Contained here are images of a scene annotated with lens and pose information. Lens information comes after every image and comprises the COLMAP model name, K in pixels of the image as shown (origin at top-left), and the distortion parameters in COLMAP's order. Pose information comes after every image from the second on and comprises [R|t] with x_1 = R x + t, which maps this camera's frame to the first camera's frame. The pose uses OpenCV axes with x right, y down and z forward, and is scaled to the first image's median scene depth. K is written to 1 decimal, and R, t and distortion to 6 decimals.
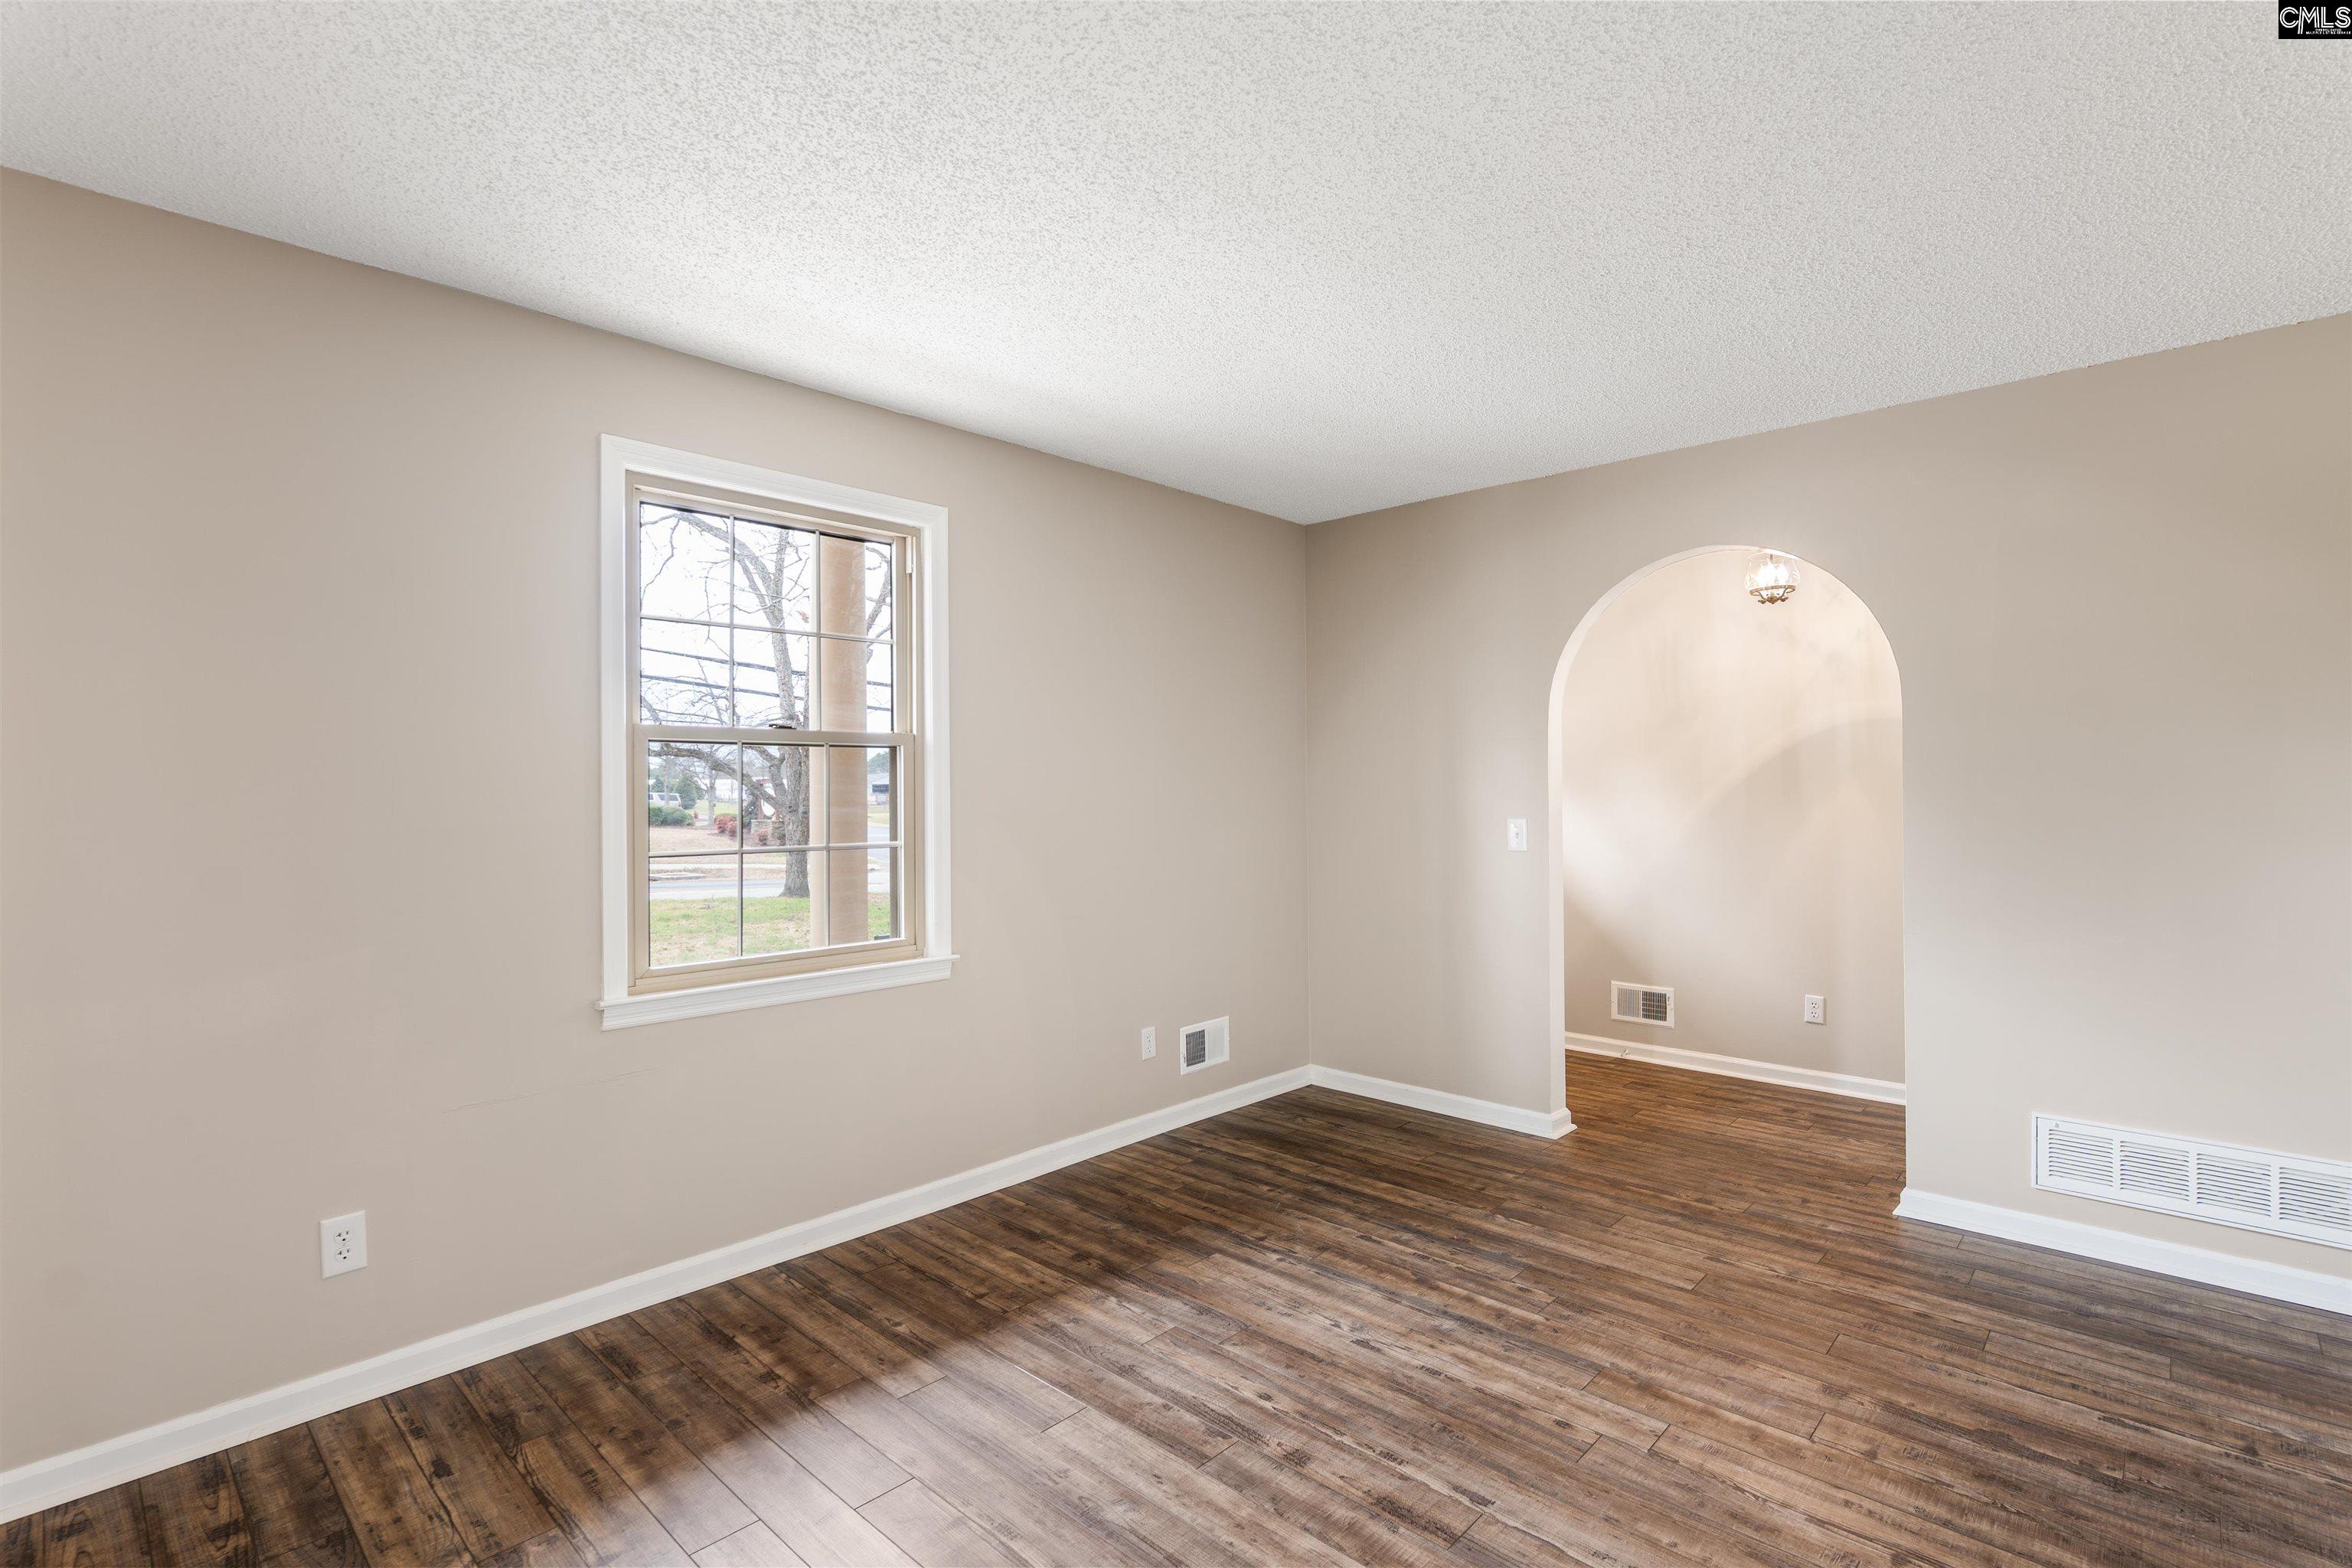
lens RADIAL K [[1100.8, 0, 1181.8], [0, 1100.8, 781.5], [0, 0, 1]] dist [-0.016082, 0.001586]
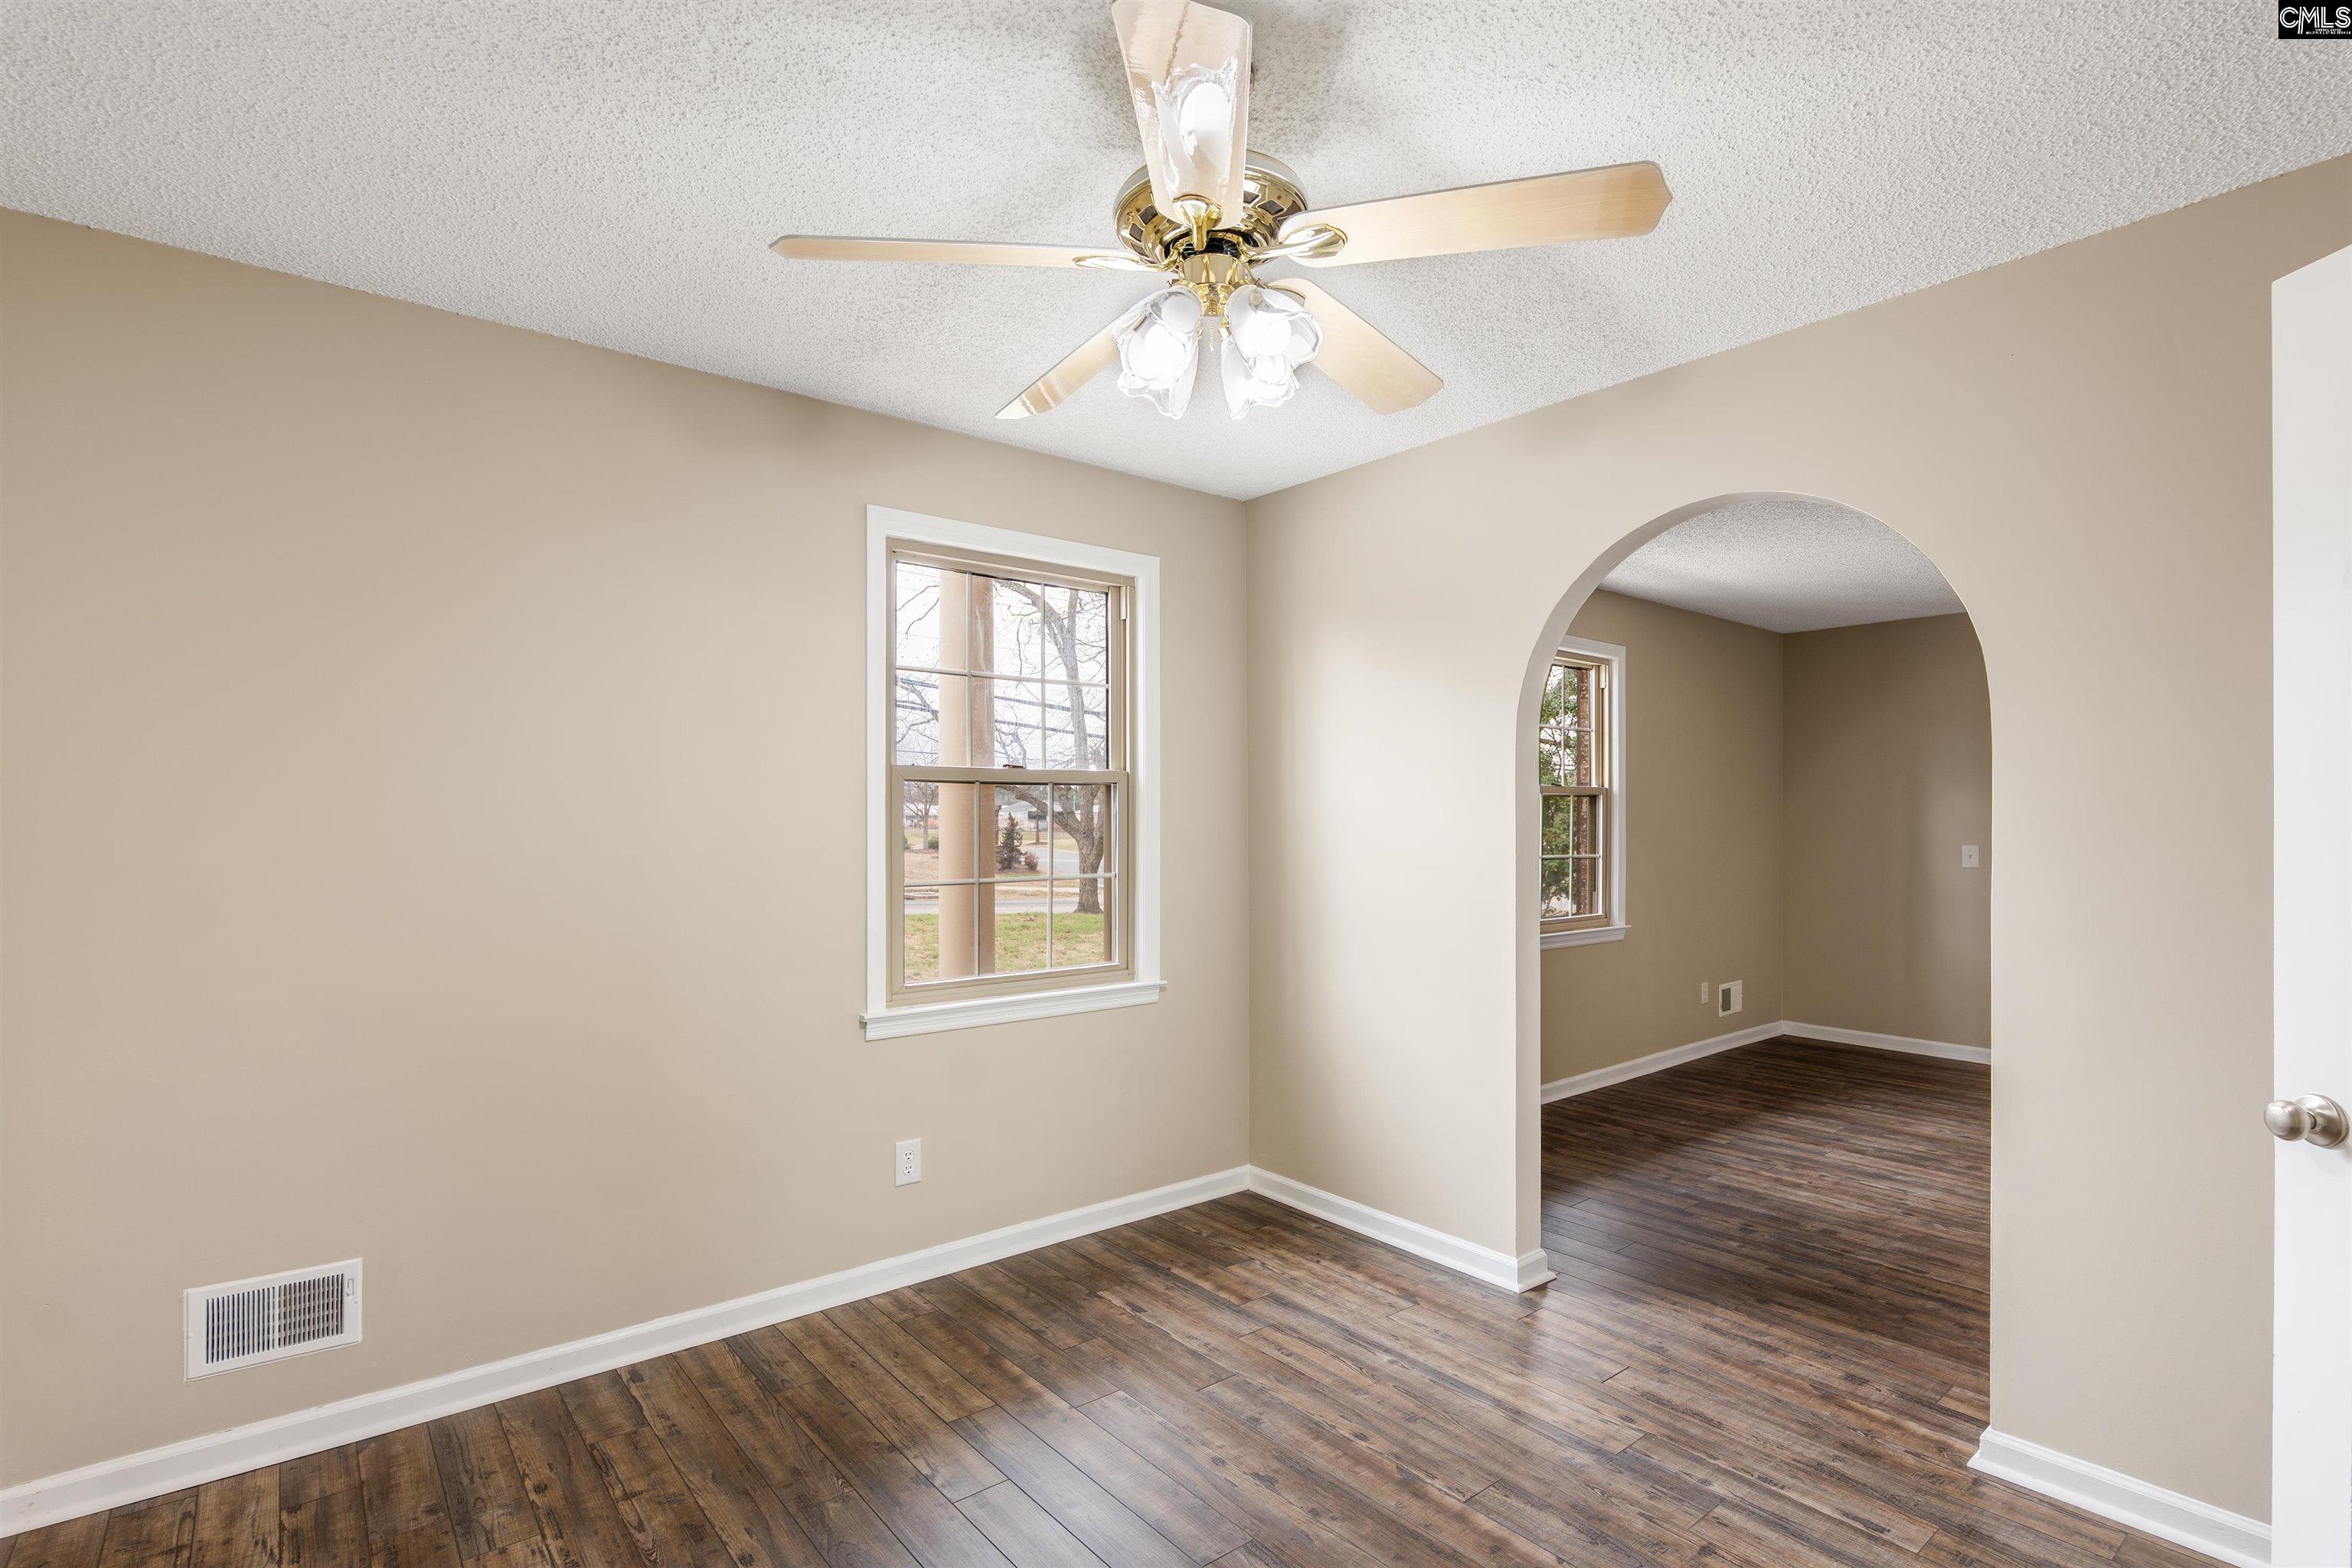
lens RADIAL K [[1100.8, 0, 1178.7], [0, 1100.8, 836.7], [0, 0, 1]] dist [-0.016082, 0.001586]
pose [[0.990055, 0.005219, -0.140586, -0.776108], [-0.002674, 0.999829, 0.018284, 0.000047], [0.140657, -0.017727, 0.989900, -0.834955]]
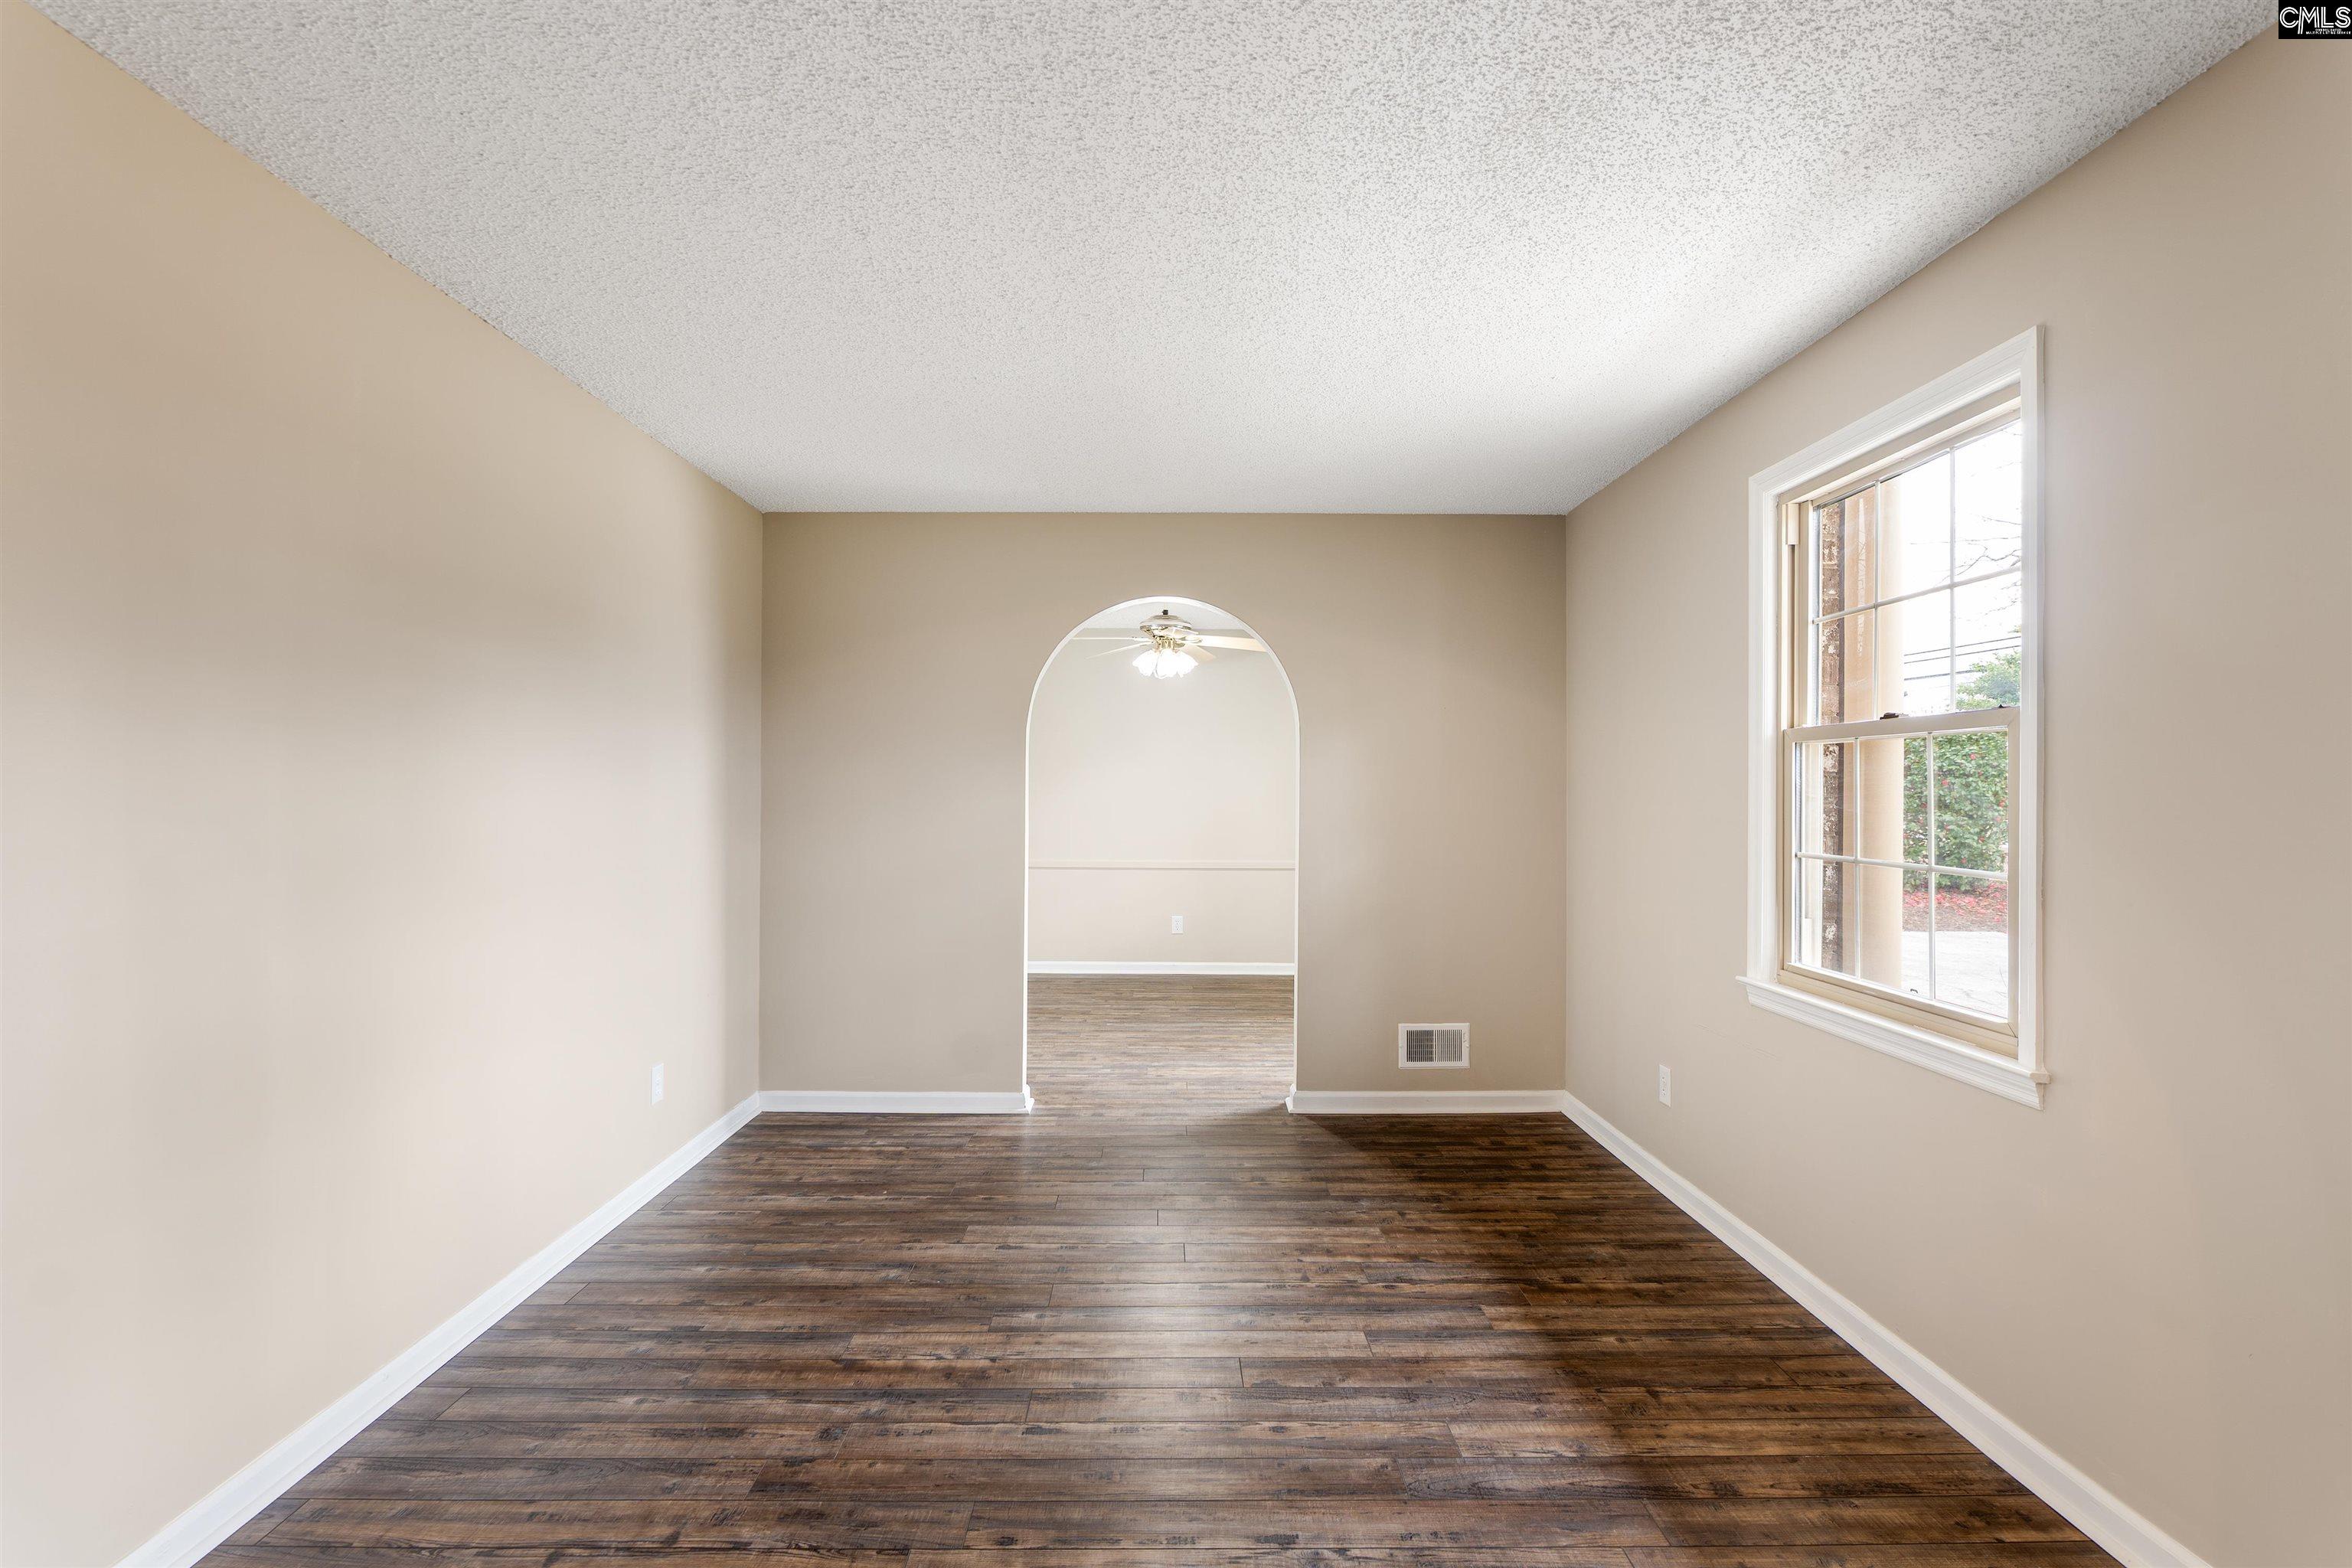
lens RADIAL K [[1100.8, 0, 1164.3], [0, 1100.8, 786.0], [0, 0, 1]] dist [-0.016082, 0.001586]
pose [[-0.730147, 0.001446, -0.683289, 0.671538], [0.005251, 0.999980, -0.003494, 0.000173], [0.683270, -0.006139, -0.730140, 1.365418]]
